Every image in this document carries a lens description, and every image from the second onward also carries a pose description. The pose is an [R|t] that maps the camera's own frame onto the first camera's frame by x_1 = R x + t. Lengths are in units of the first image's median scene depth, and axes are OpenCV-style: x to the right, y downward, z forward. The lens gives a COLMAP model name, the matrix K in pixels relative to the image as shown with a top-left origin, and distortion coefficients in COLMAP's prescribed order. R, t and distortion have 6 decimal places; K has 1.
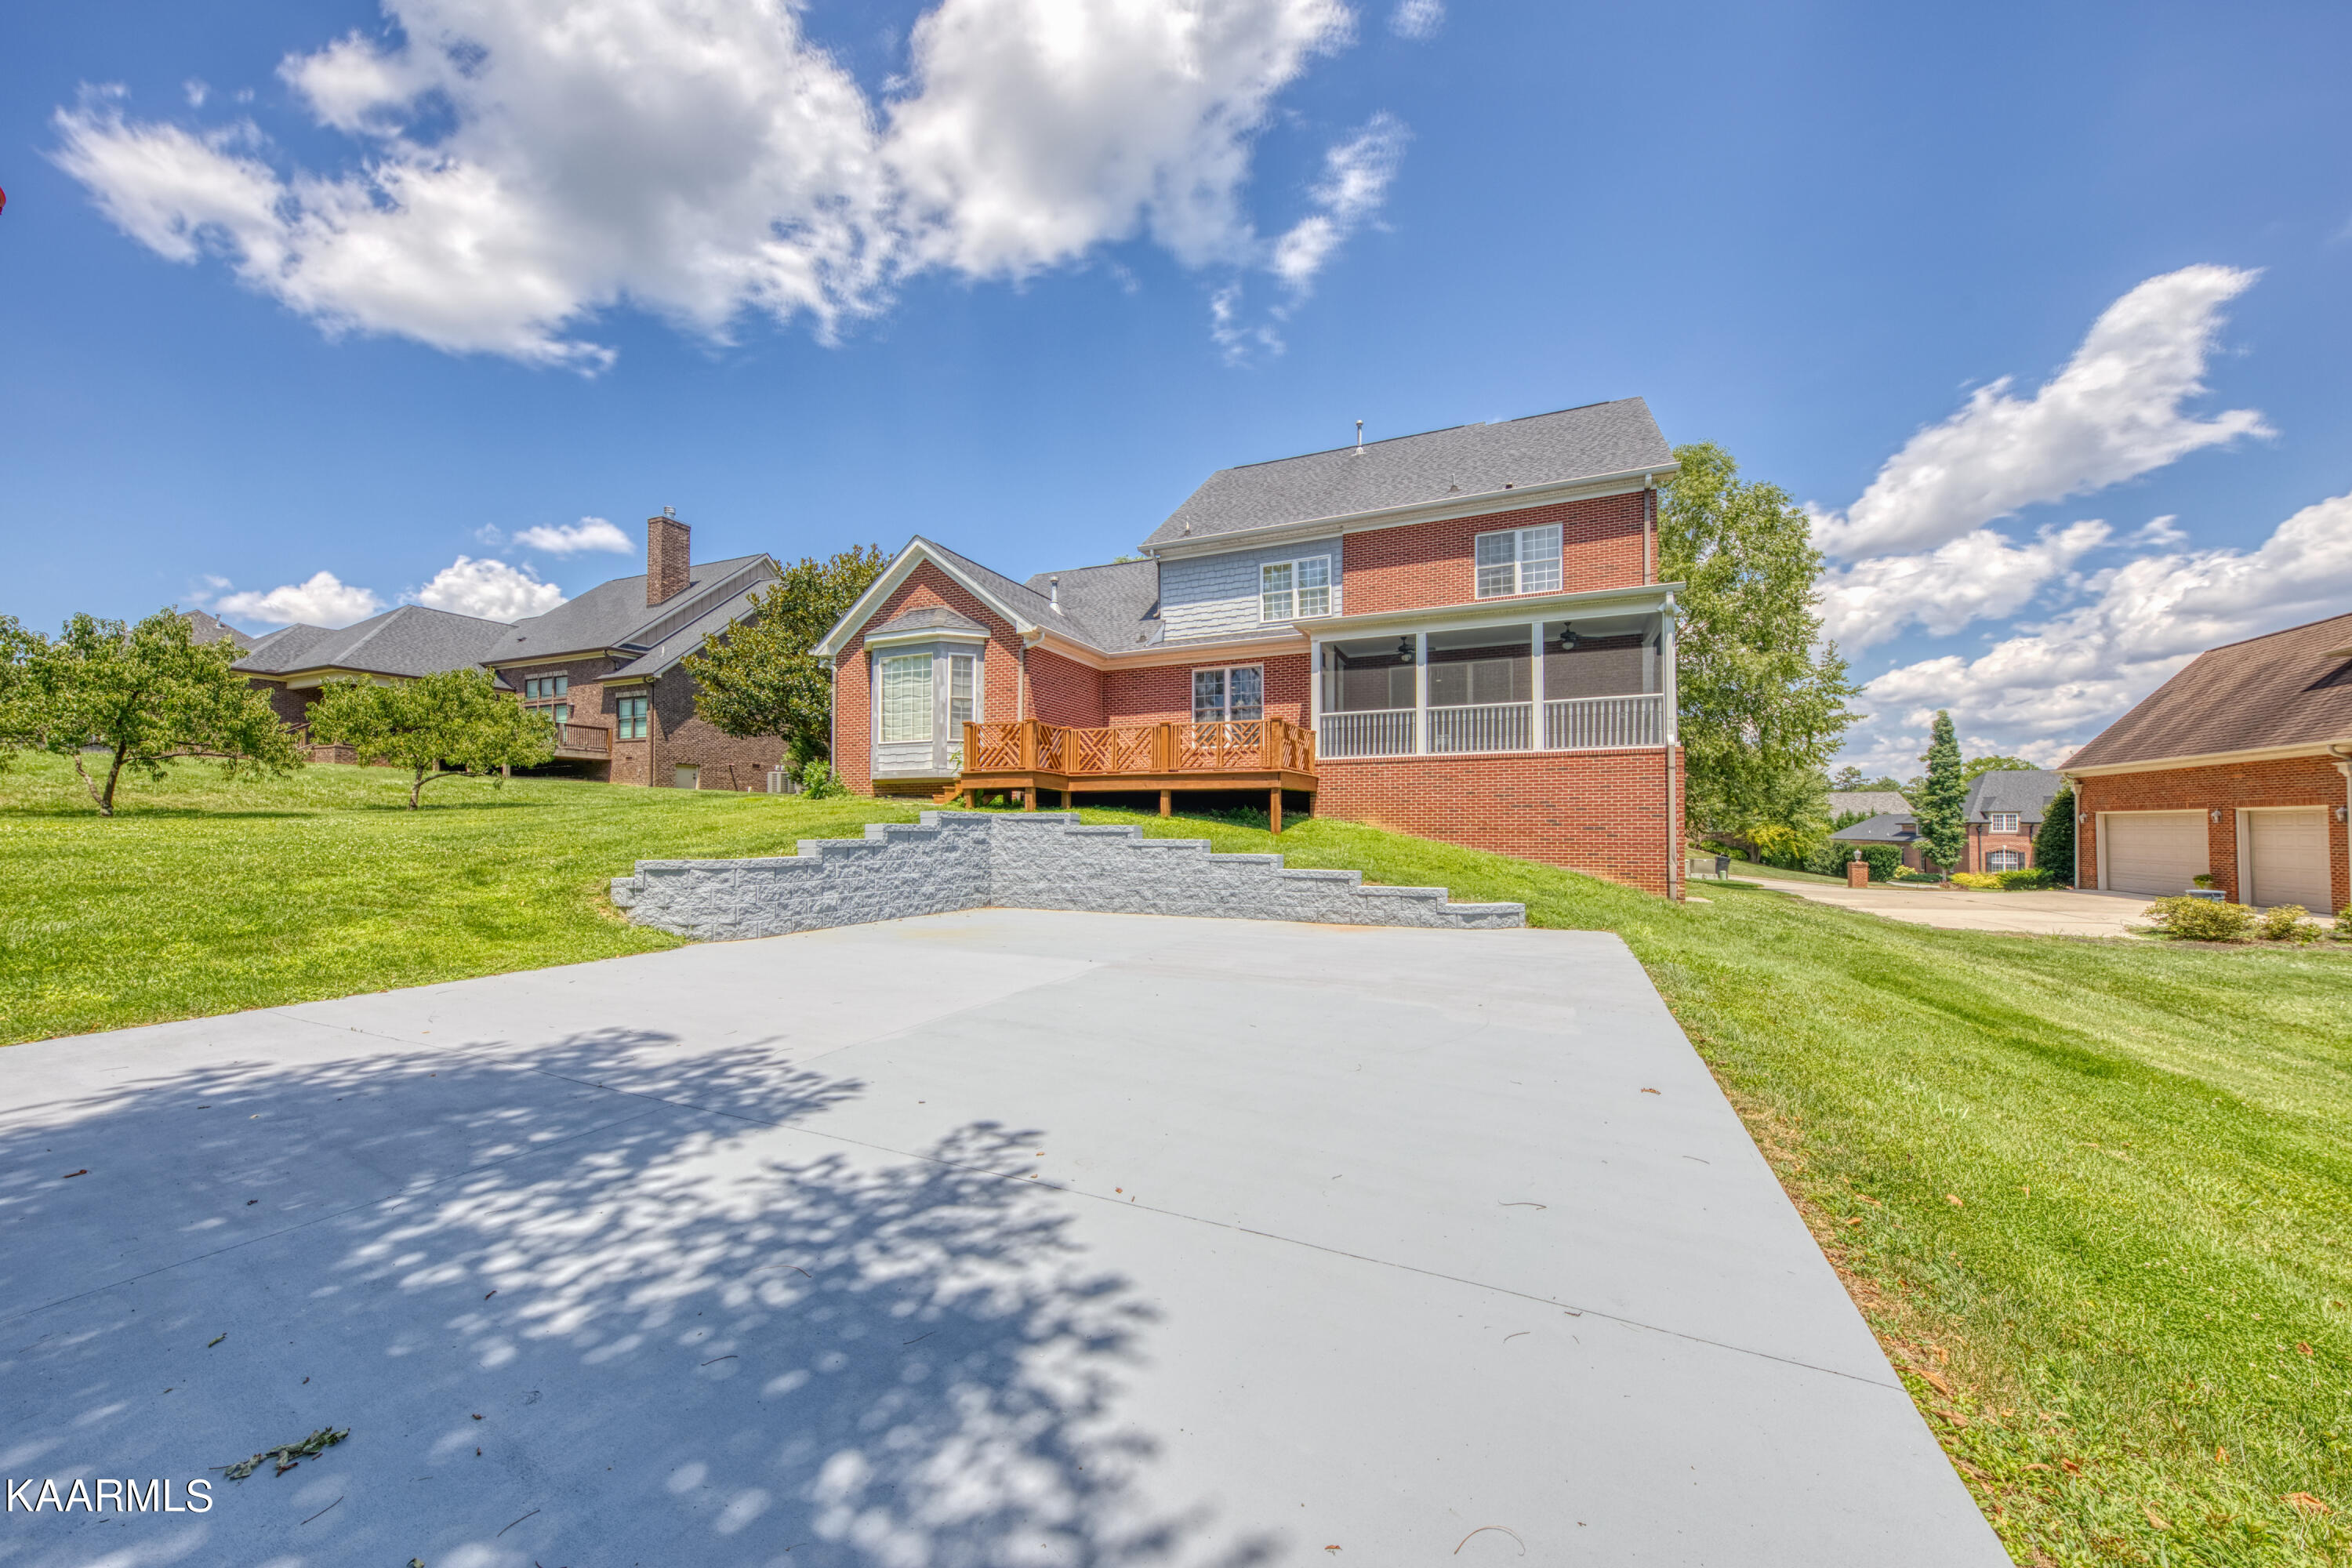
lens RADIAL K [[826.4, 0, 1172.3], [0, 826.4, 794.2], [0, 0, 1]] dist [-0.000329, -0.002598]
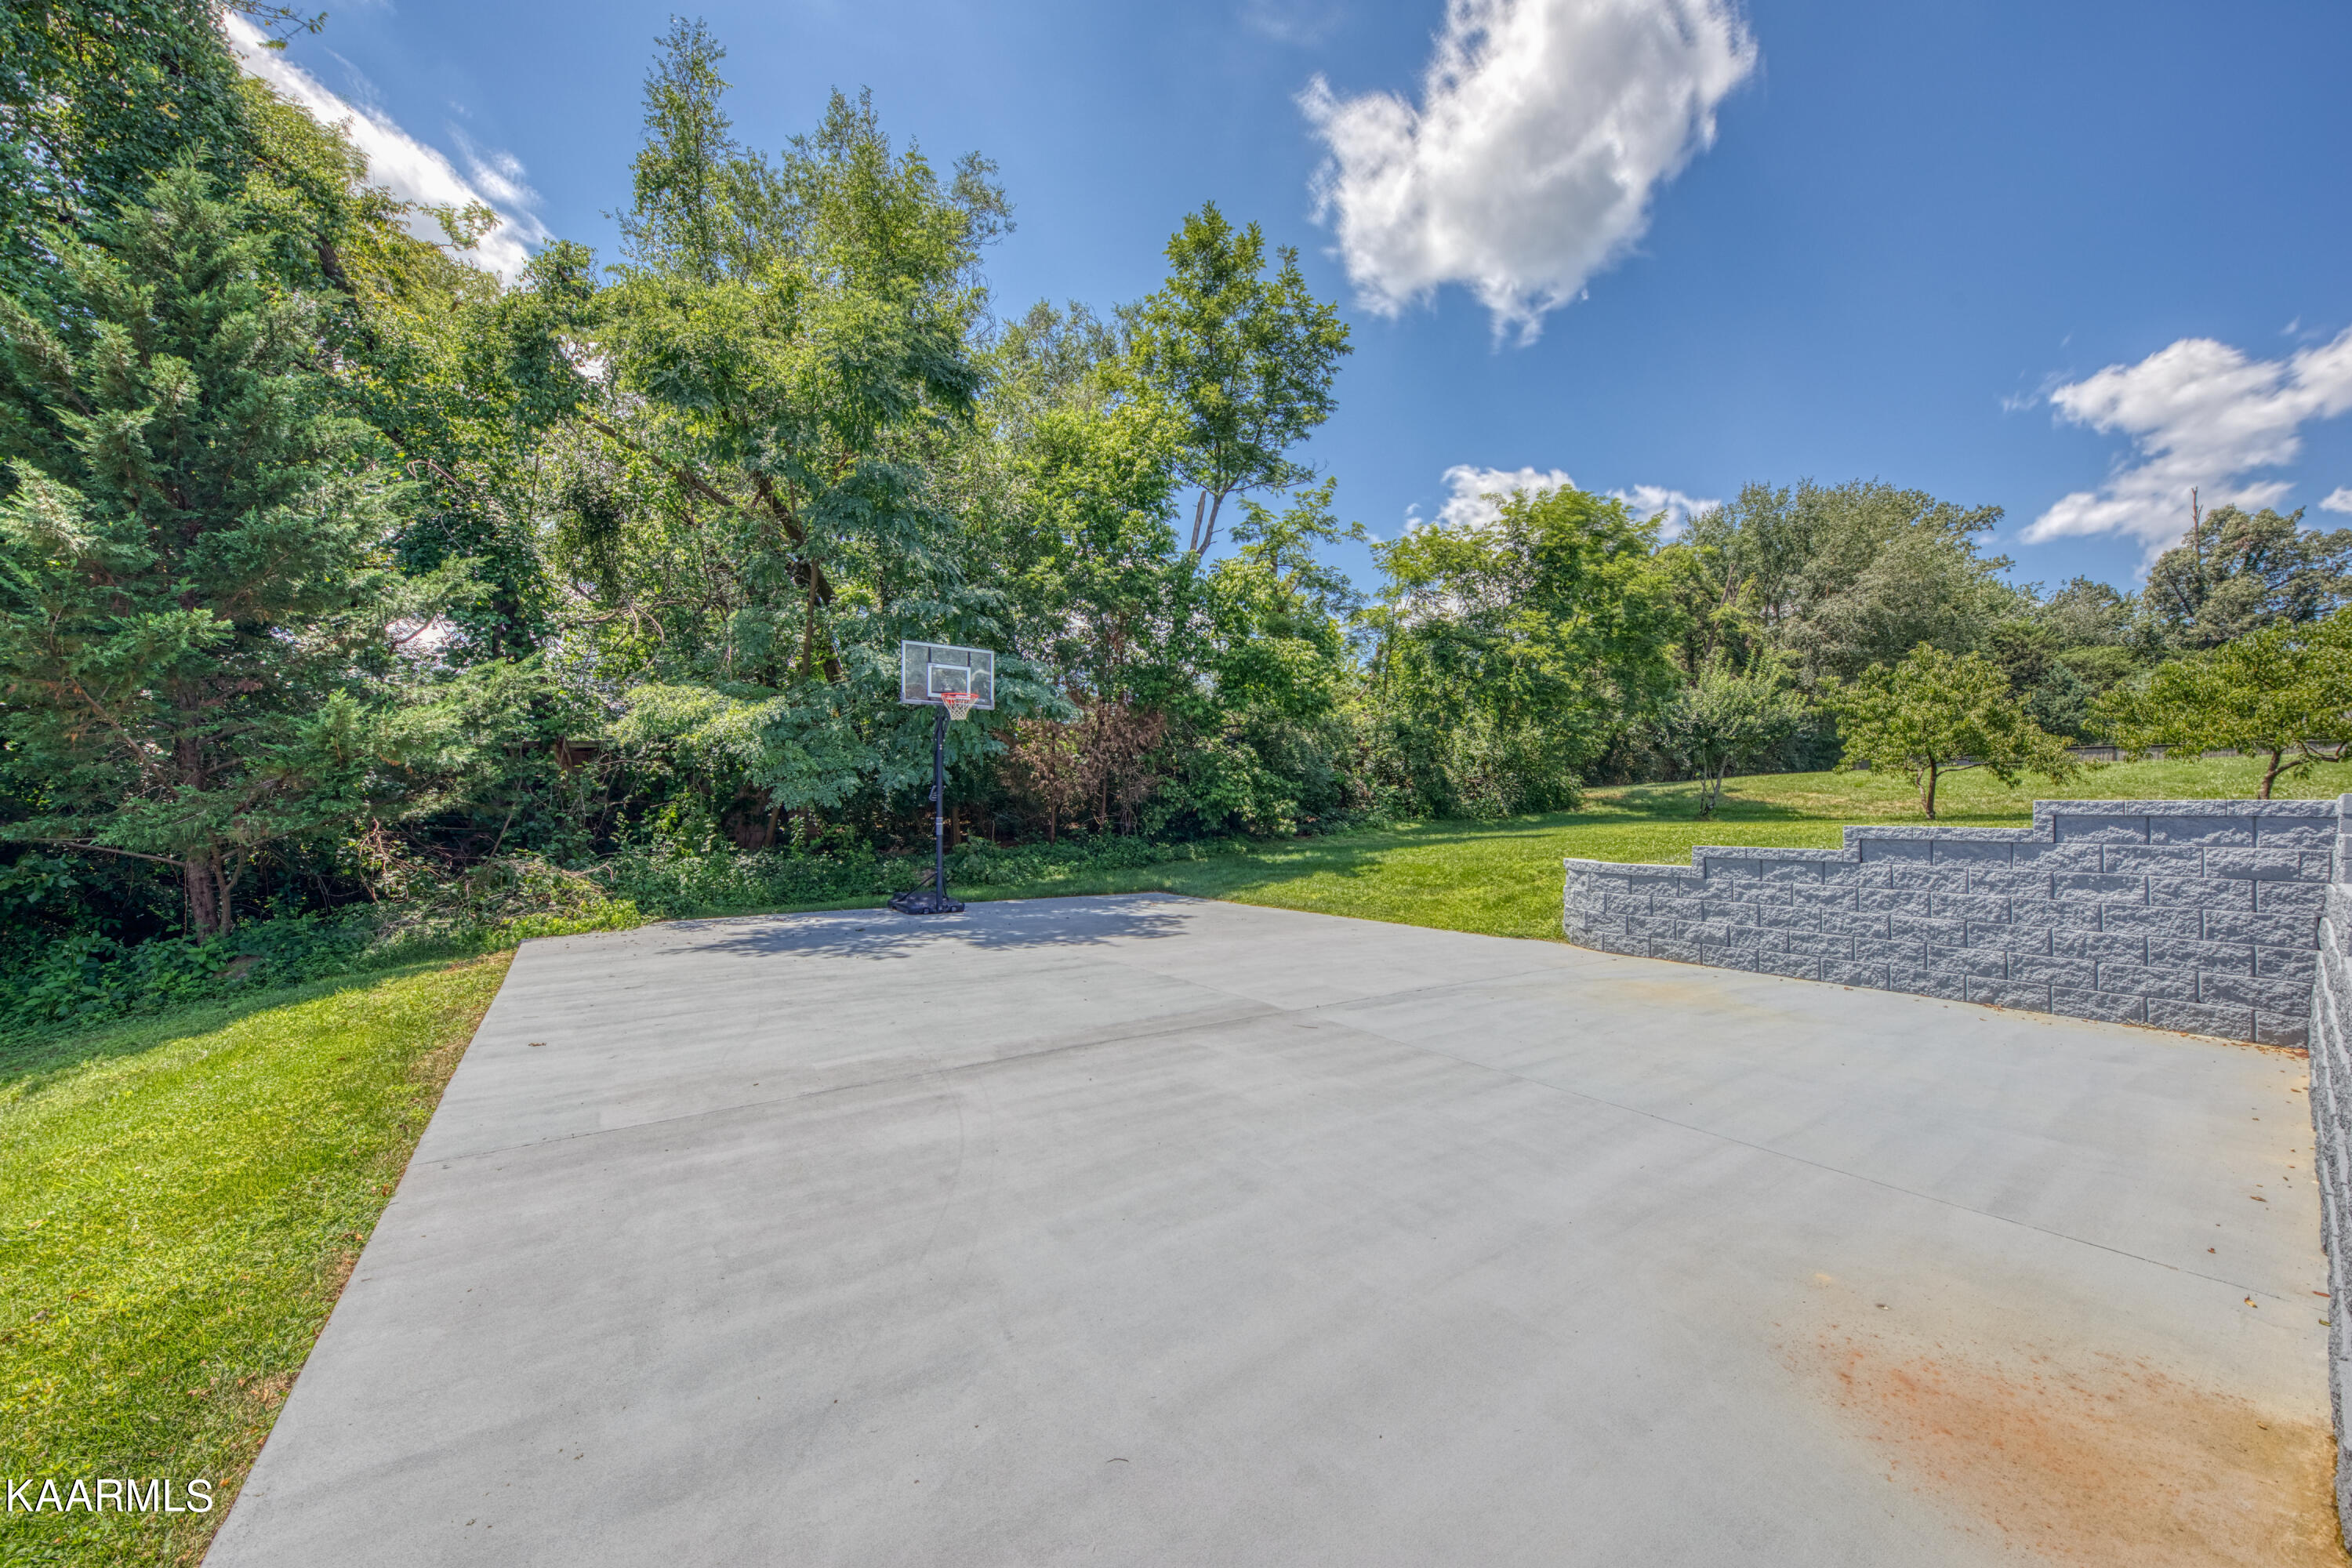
lens RADIAL K [[826.4, 0, 1176.1], [0, 826.4, 792.6], [0, 0, 1]] dist [-0.000329, -0.002598]
pose [[-0.498401, -0.032178, -0.866349, 0.435686], [0.024725, 0.998377, -0.051306, 0.030229], [0.866594, -0.046991, -0.496796, 0.885535]]
